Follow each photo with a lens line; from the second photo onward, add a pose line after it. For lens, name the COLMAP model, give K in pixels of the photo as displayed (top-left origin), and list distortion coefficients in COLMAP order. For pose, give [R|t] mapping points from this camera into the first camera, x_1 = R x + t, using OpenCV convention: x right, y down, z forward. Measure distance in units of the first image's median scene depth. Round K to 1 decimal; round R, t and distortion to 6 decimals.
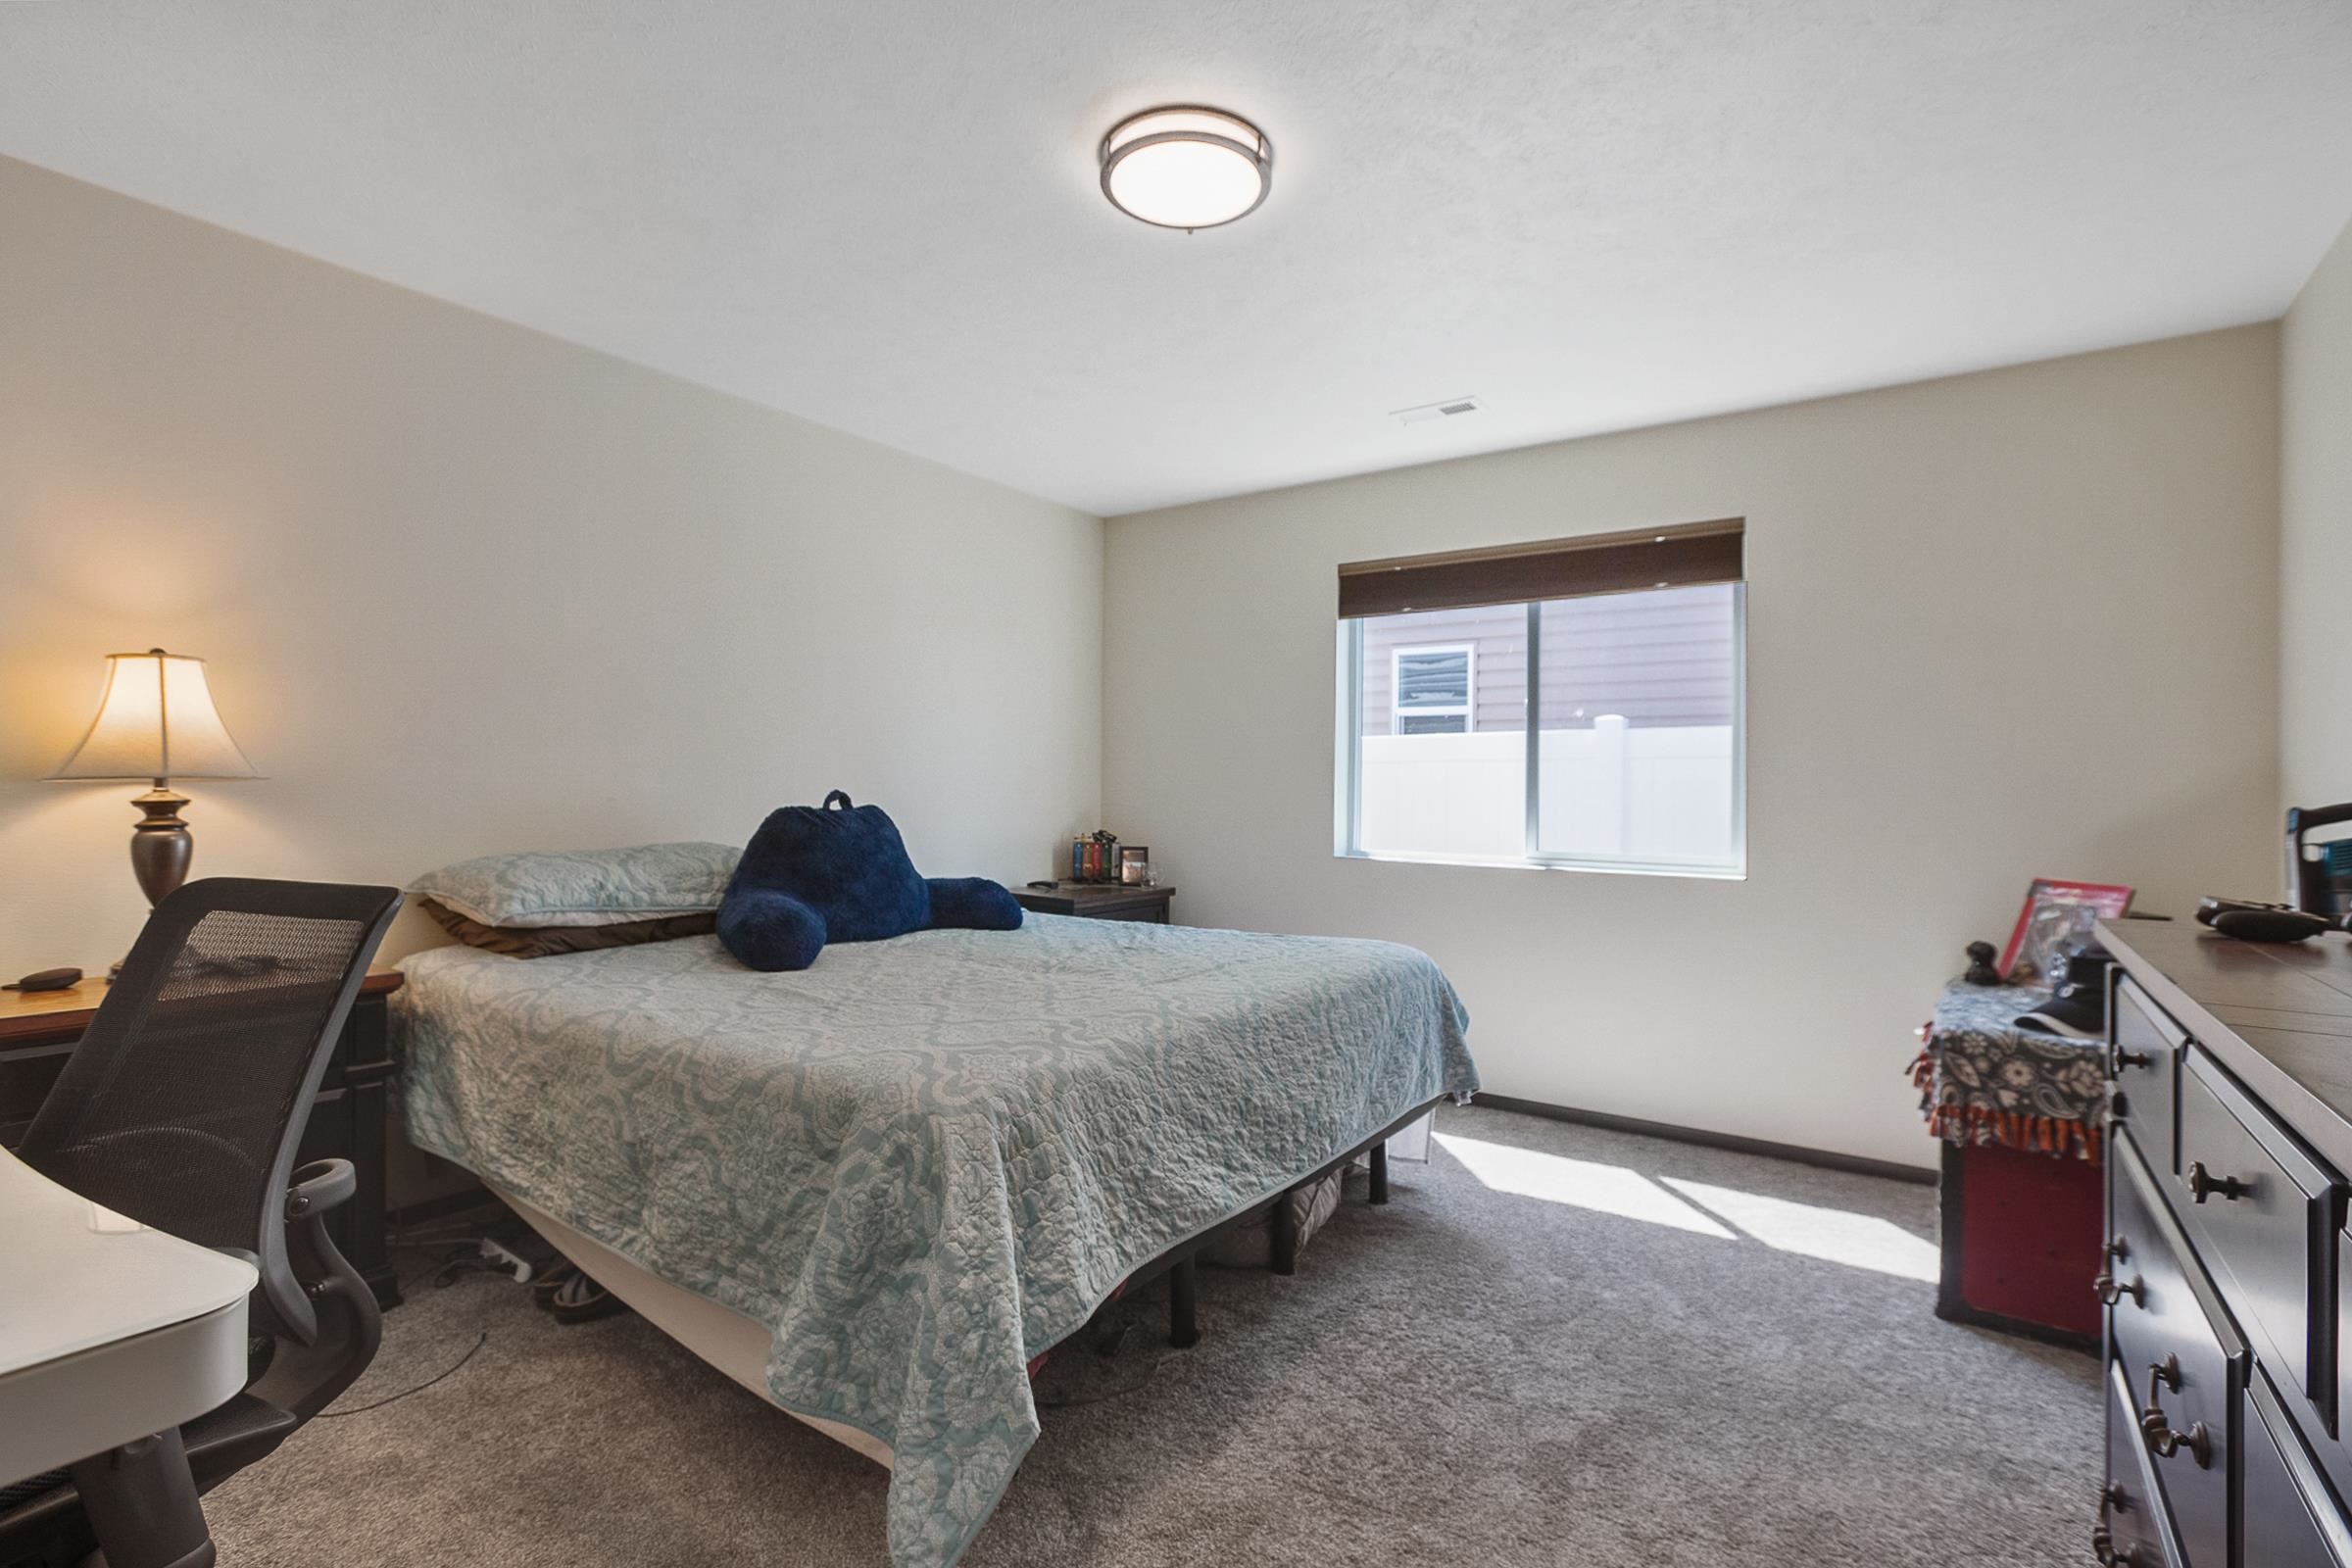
lens RADIAL K [[1075.7, 0, 1175.5], [0, 1075.7, 781.9], [0, 0, 1]] dist [-0.027843, 0.012516]
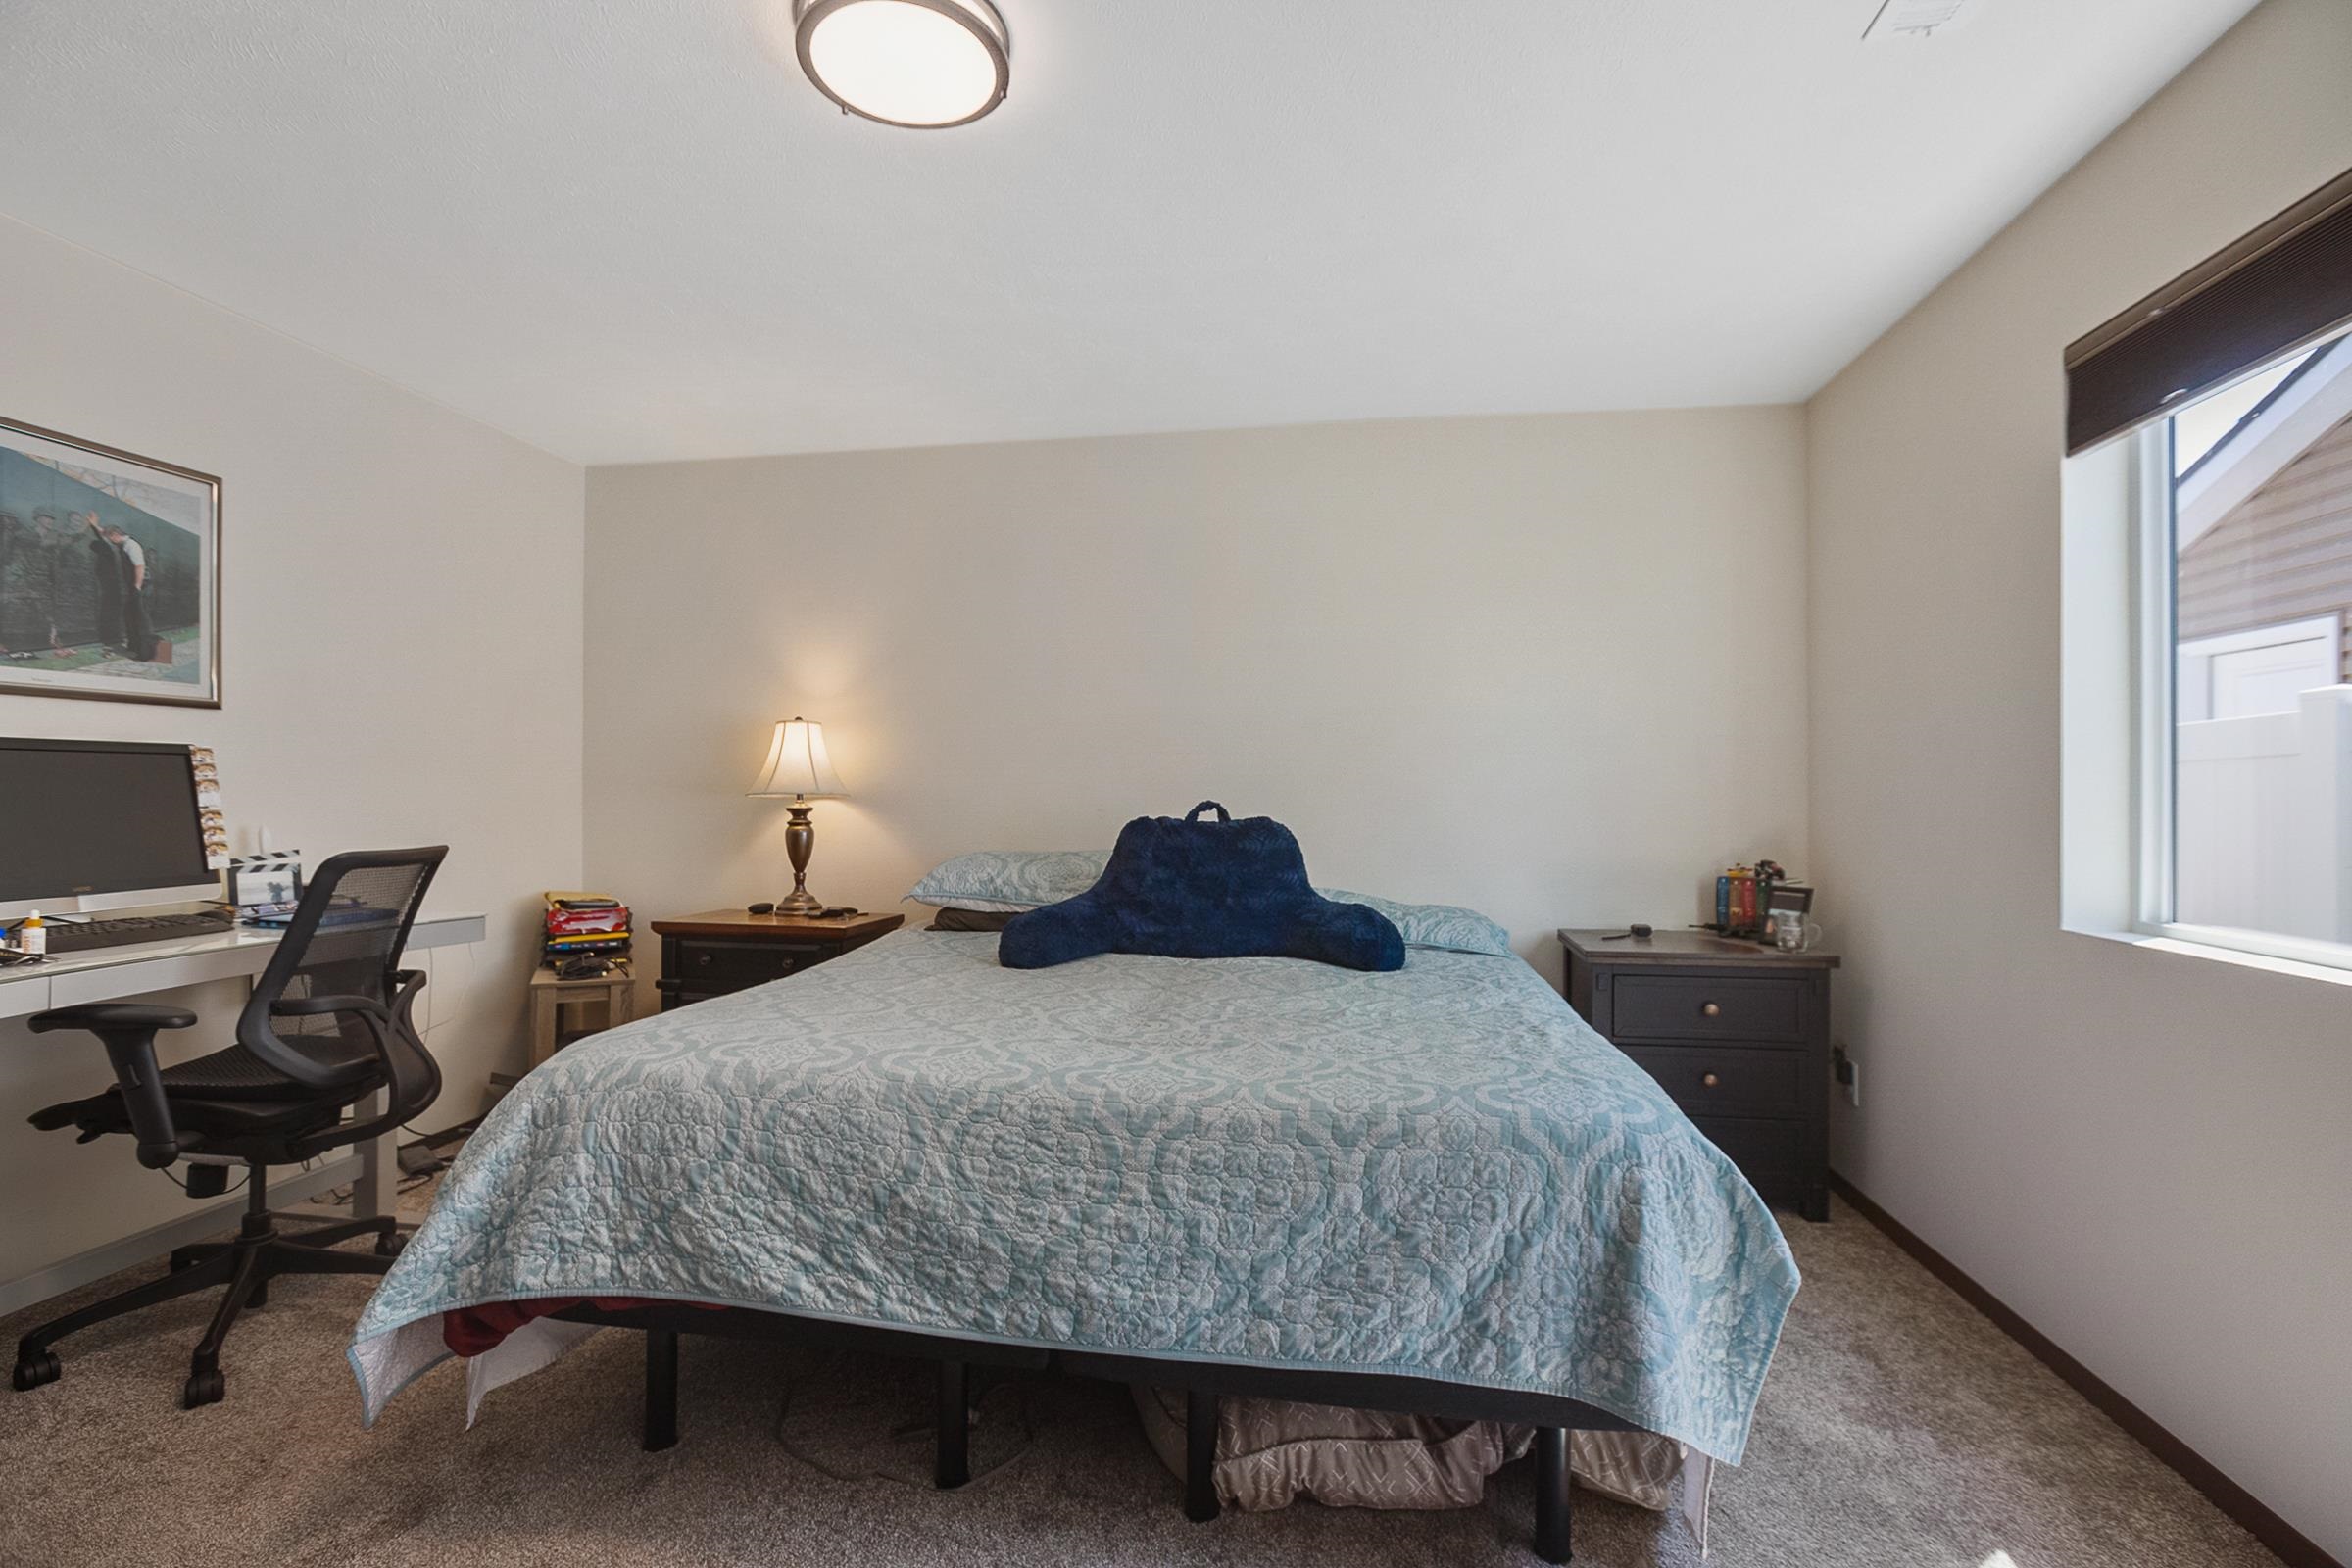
lens RADIAL K [[1075.7, 0, 1171.2], [0, 1075.7, 792.2], [0, 0, 1]] dist [-0.027843, 0.012516]
pose [[0.429818, -0.013911, -0.902809, 0.808435], [0.006491, 0.999903, -0.012316, 0.017064], [0.902892, -0.000567, 0.429866, 0.803200]]
